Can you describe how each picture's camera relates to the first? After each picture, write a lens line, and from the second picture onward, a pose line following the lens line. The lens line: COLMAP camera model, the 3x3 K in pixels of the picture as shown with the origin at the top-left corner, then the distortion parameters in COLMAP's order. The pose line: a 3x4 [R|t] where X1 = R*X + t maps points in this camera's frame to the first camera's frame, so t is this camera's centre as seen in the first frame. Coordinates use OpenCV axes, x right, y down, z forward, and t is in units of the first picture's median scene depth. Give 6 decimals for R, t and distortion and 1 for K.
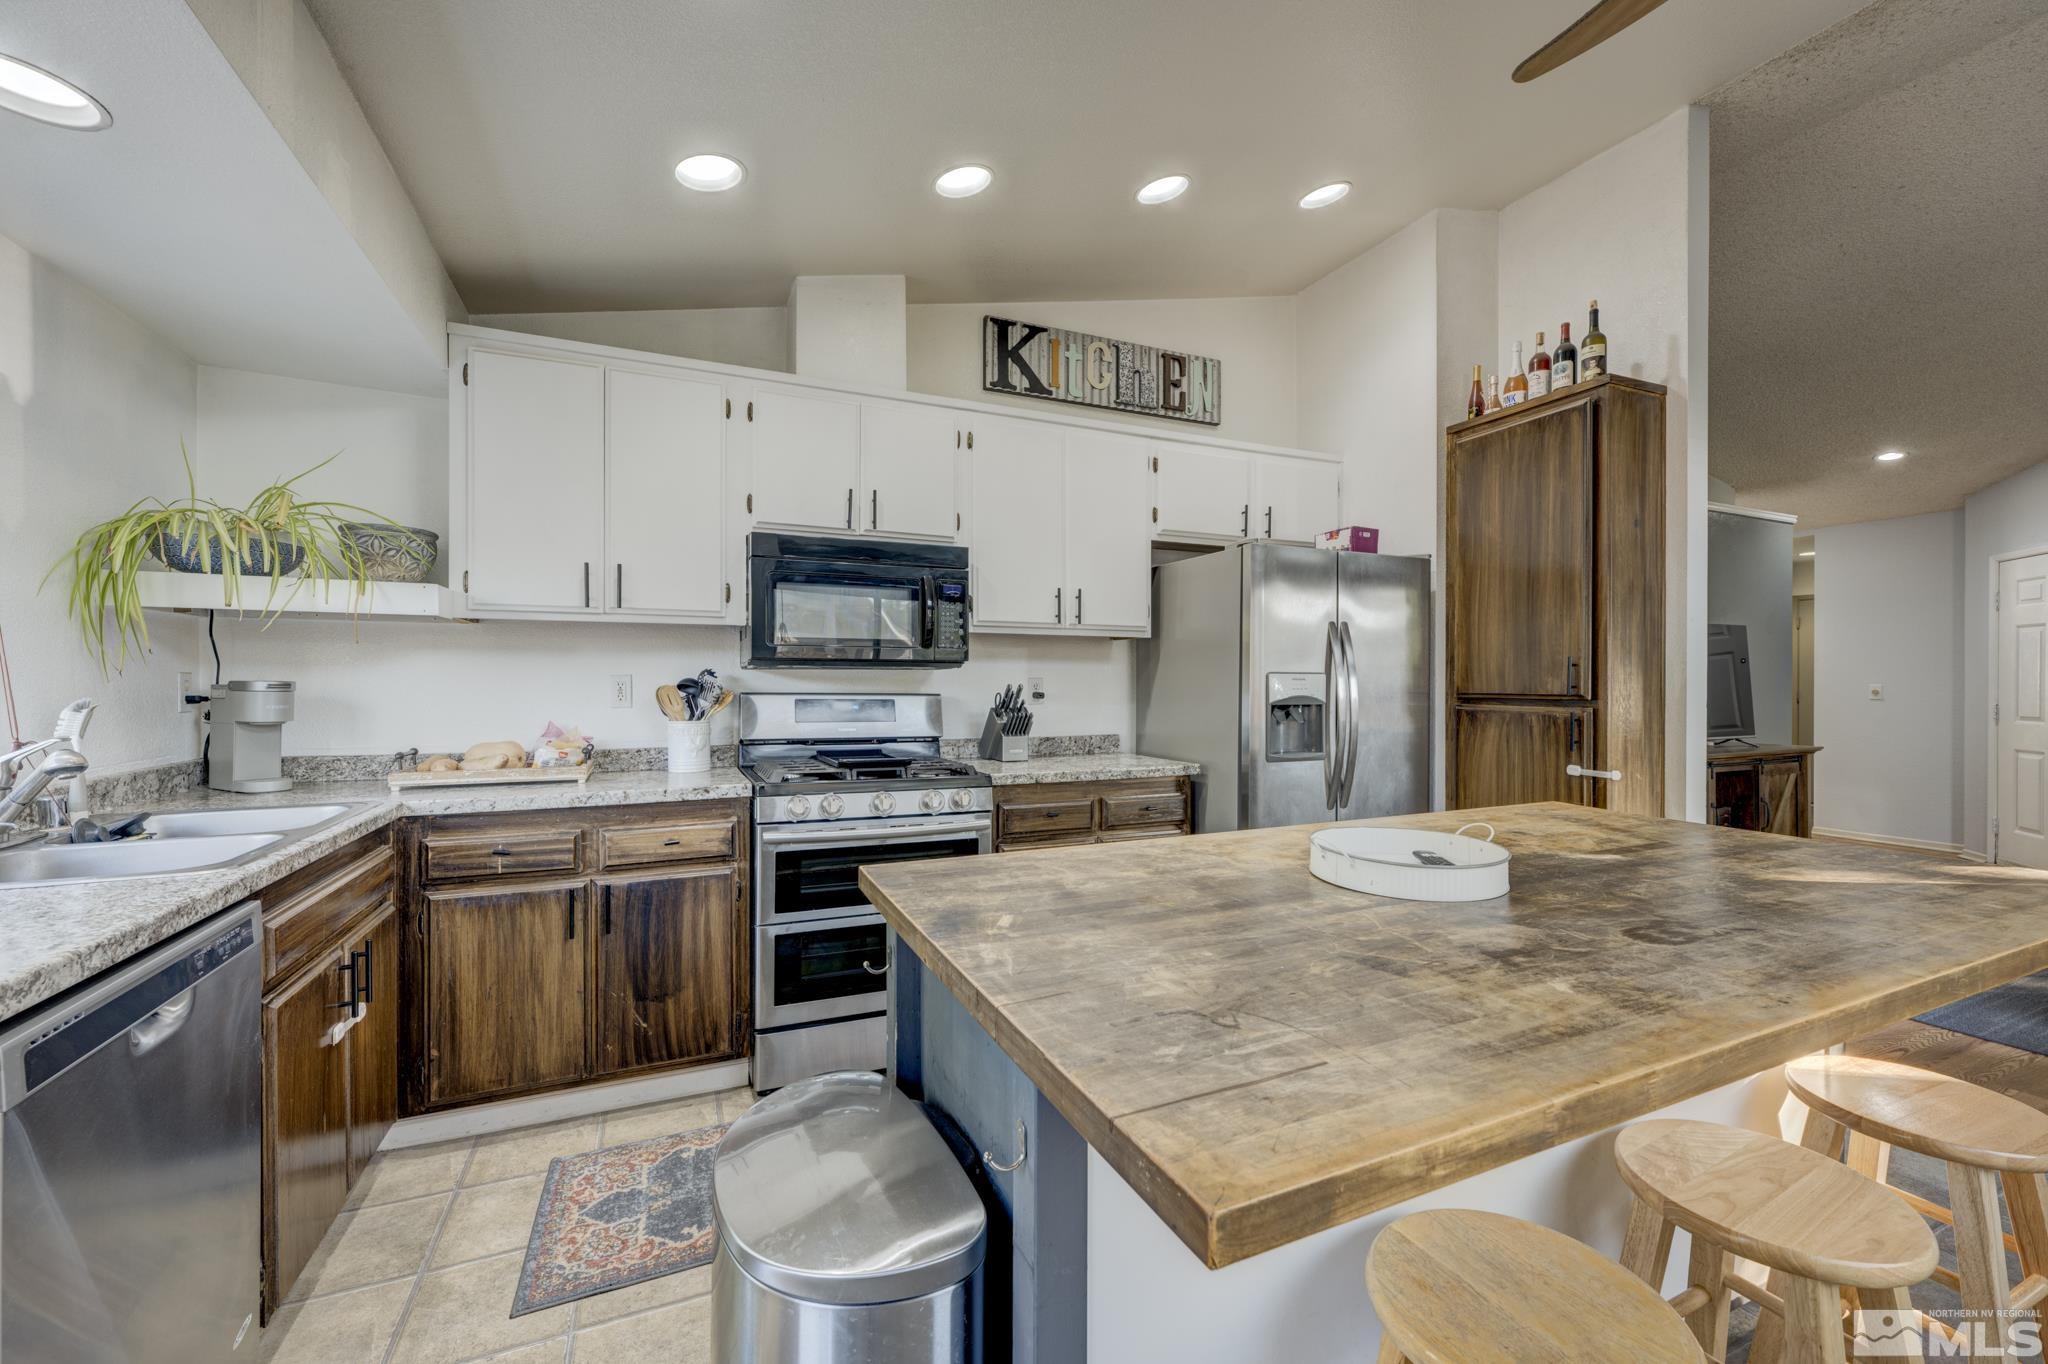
lens RADIAL K [[814.2, 0, 1024.3], [0, 814.2, 686.4], [0, 0, 1]] dist [-0.001706, 0.000145]
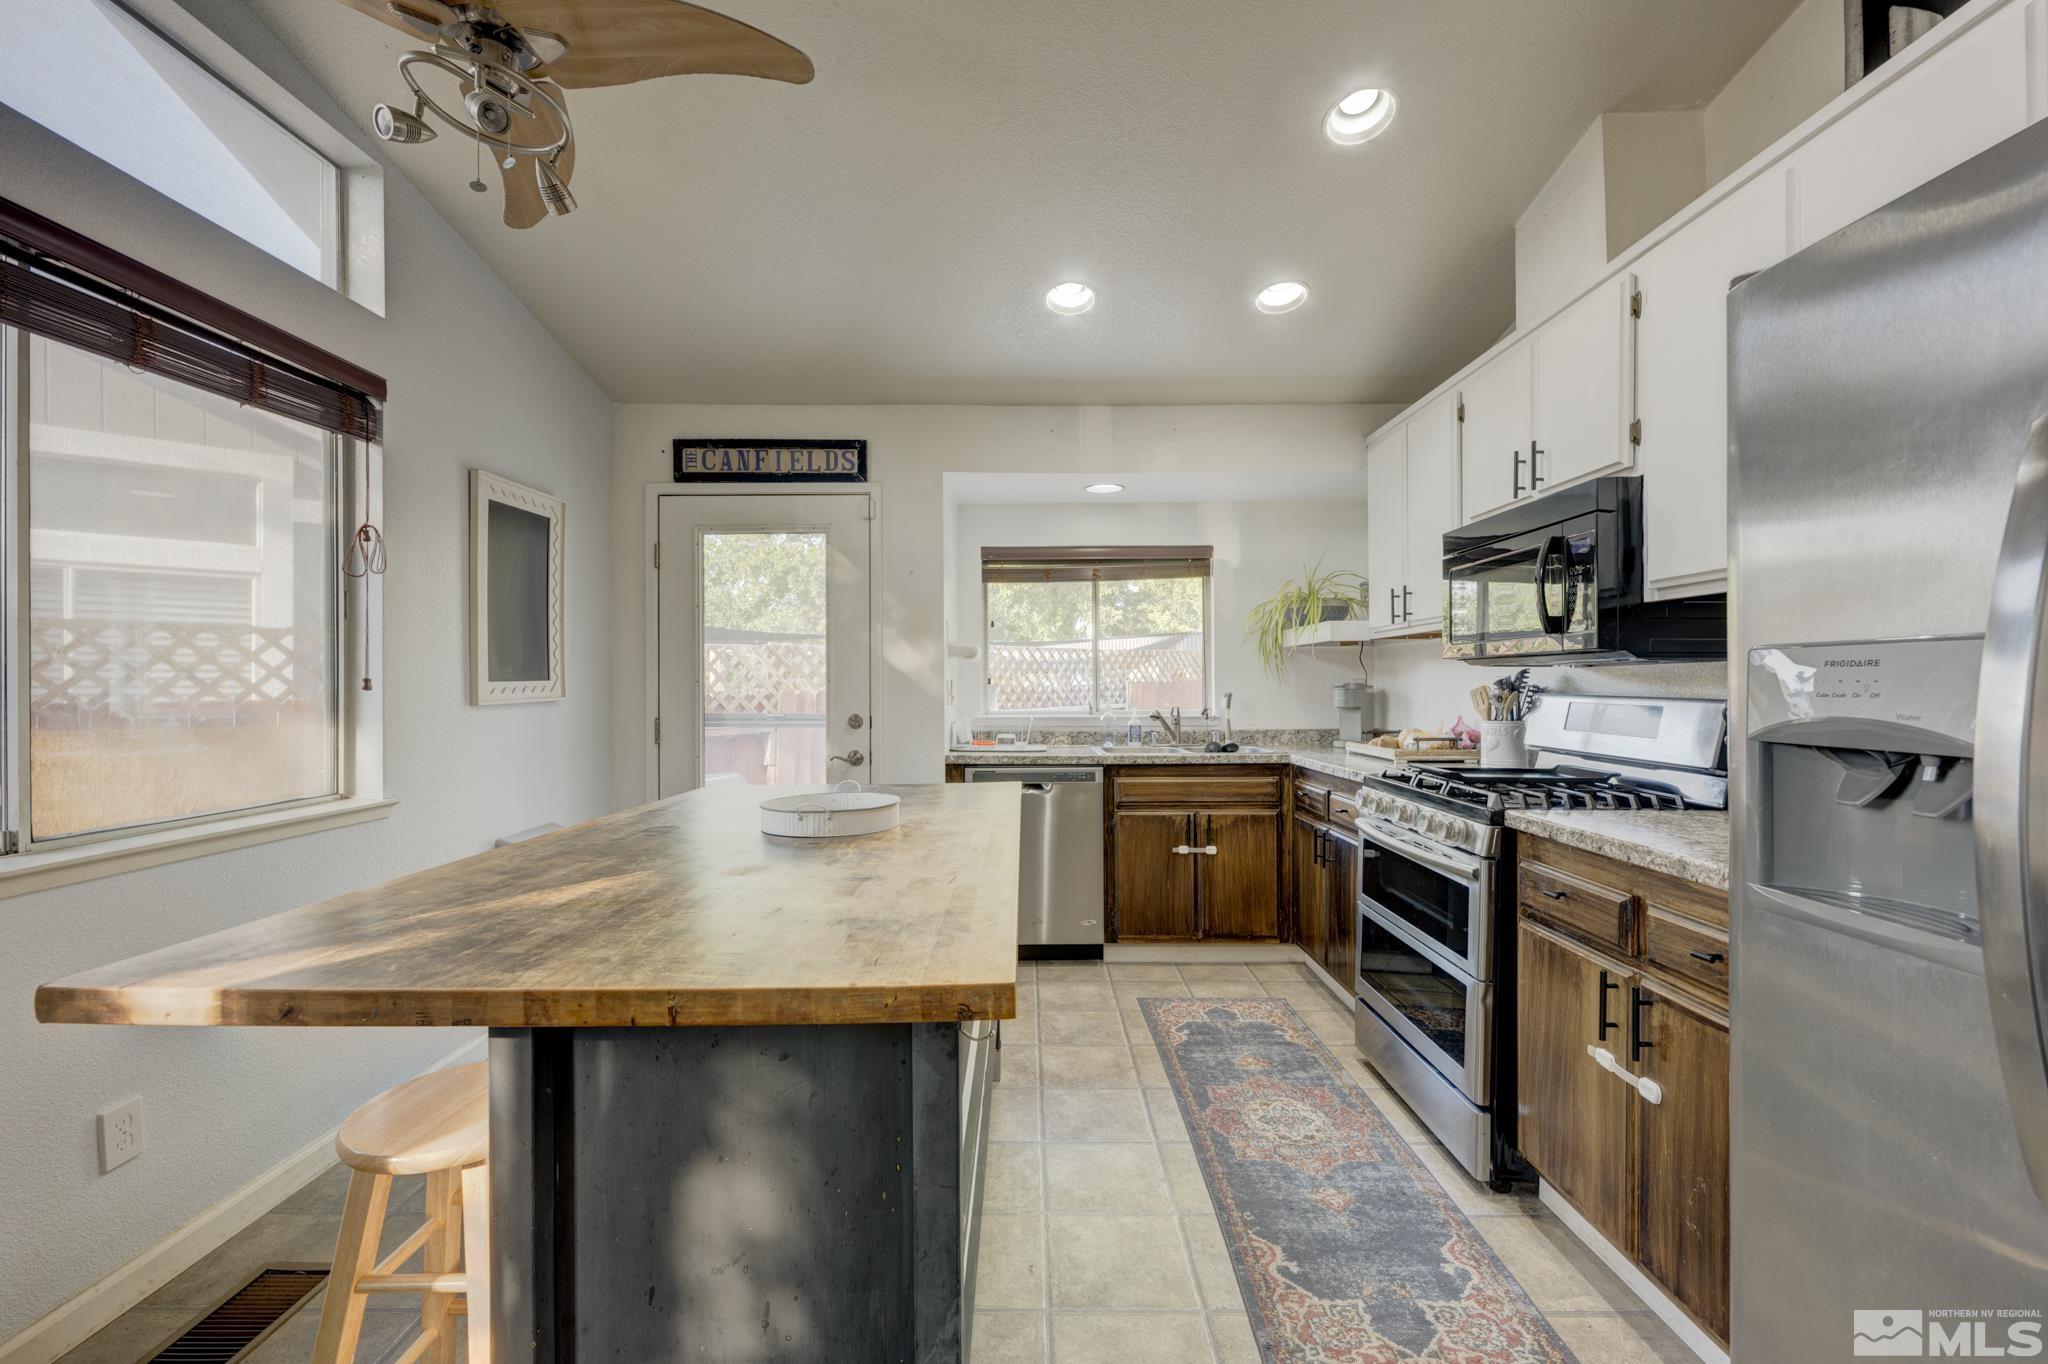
lens RADIAL K [[835.3, 0, 1024.0], [0, 835.3, 682.0], [0, 0, 1]] dist [0.002105, -0.000064]
pose [[-0.404777, -0.004507, -0.914404, 0.734707], [-0.002453, 0.999990, -0.003843, -0.000511], [0.914412, 0.000688, -0.404784, 0.838642]]
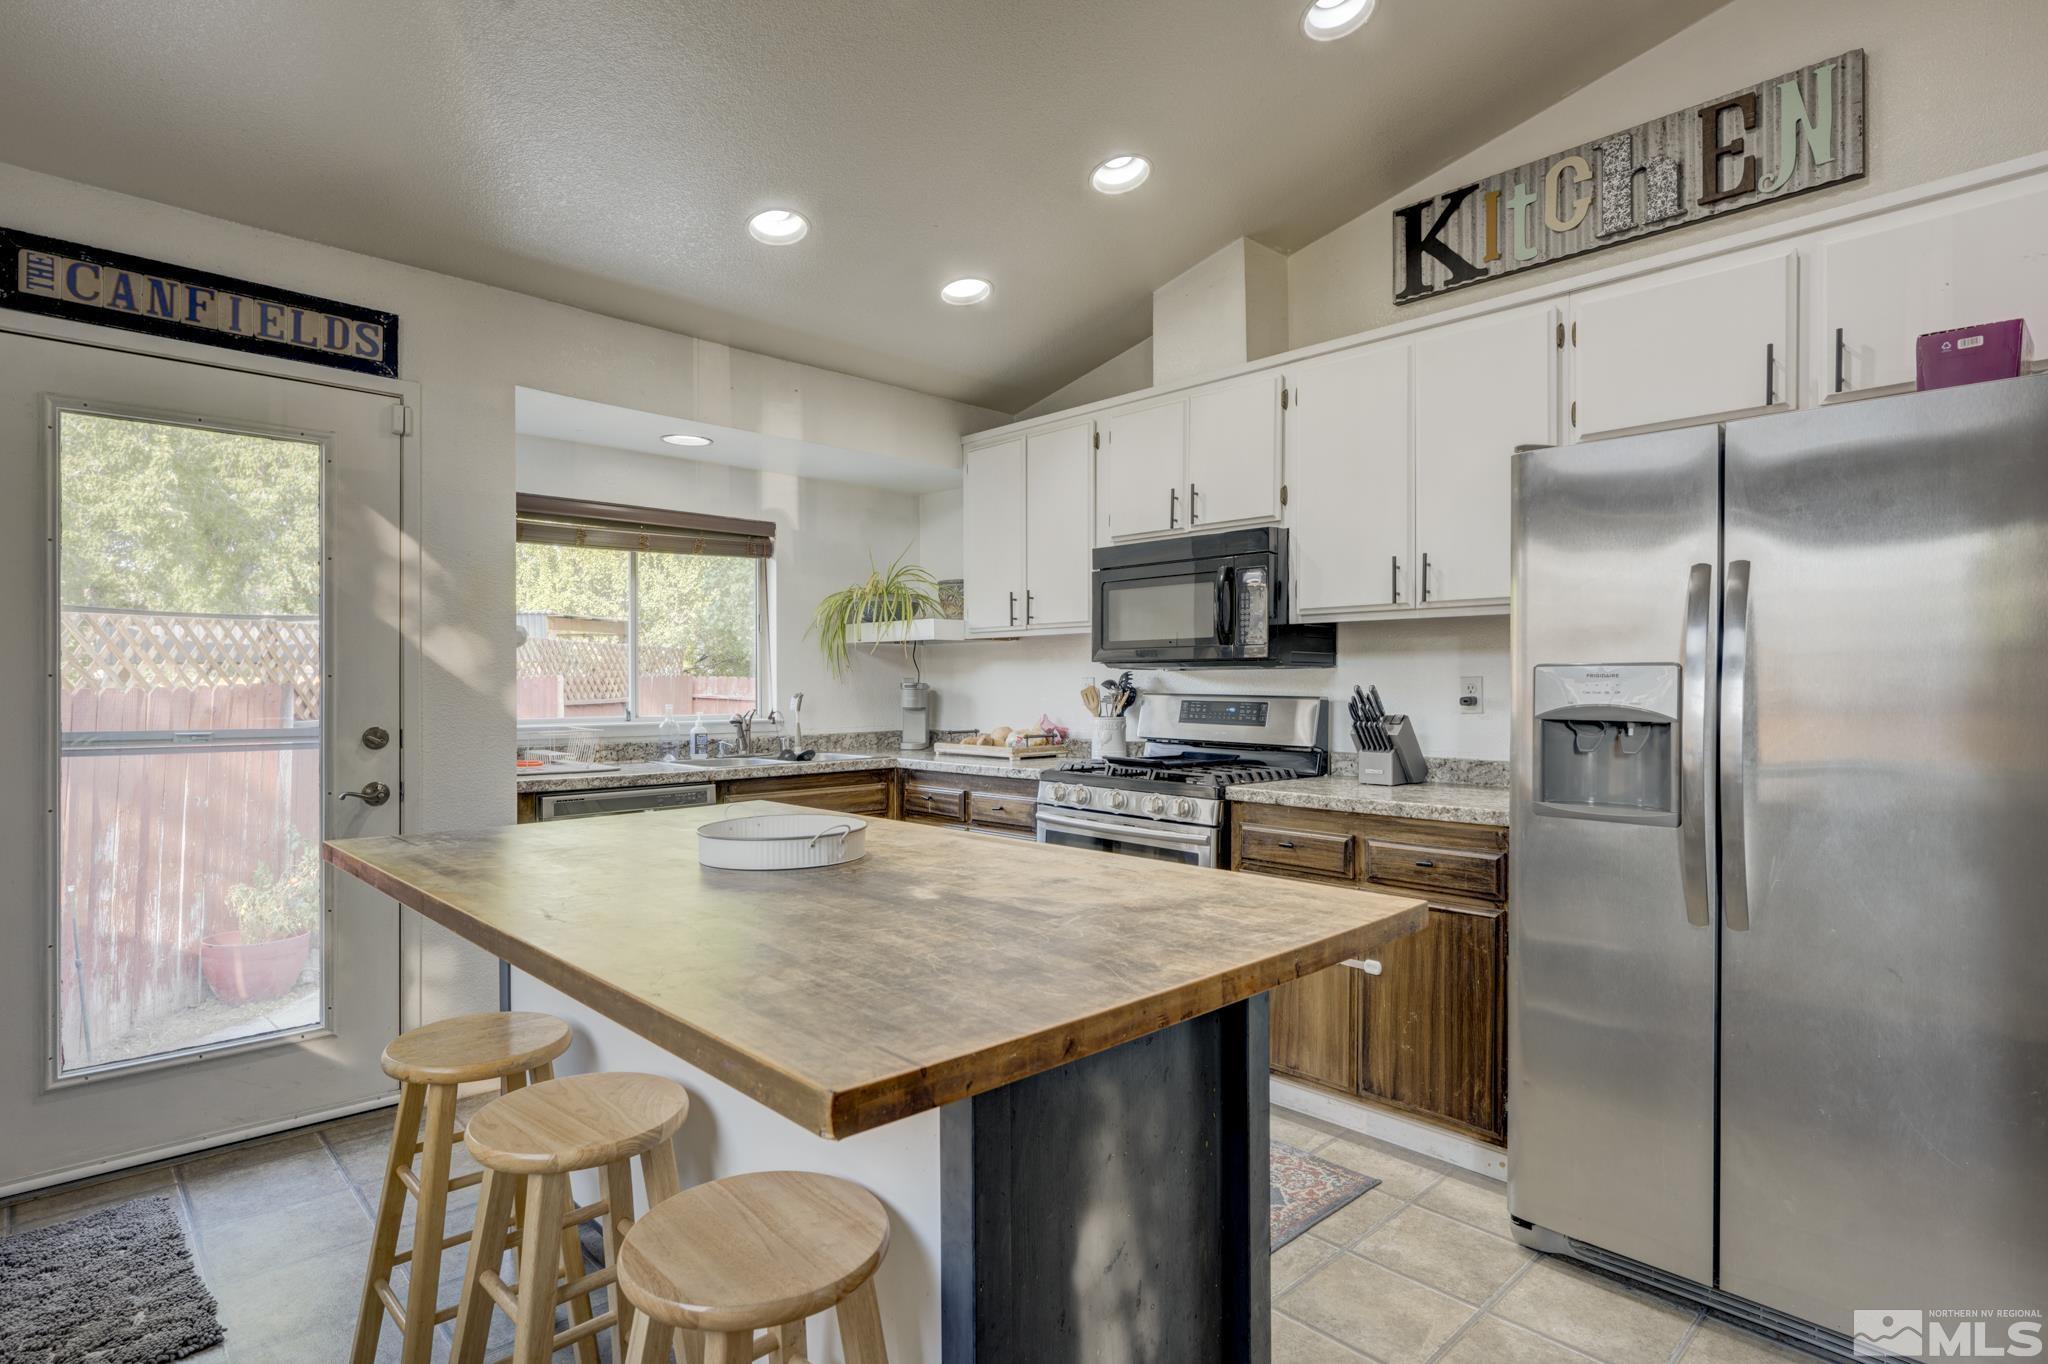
lens RADIAL K [[1041.4, 0, 1024.0], [0, 1041.4, 682.0], [0, 0, 1]] dist [0.000326, -0.000622]
pose [[0.341910, -0.003136, -0.939727, 0.870163], [-0.004859, 0.999975, -0.005105, 0.001114], [0.939720, 0.006311, 0.341887, 0.374807]]
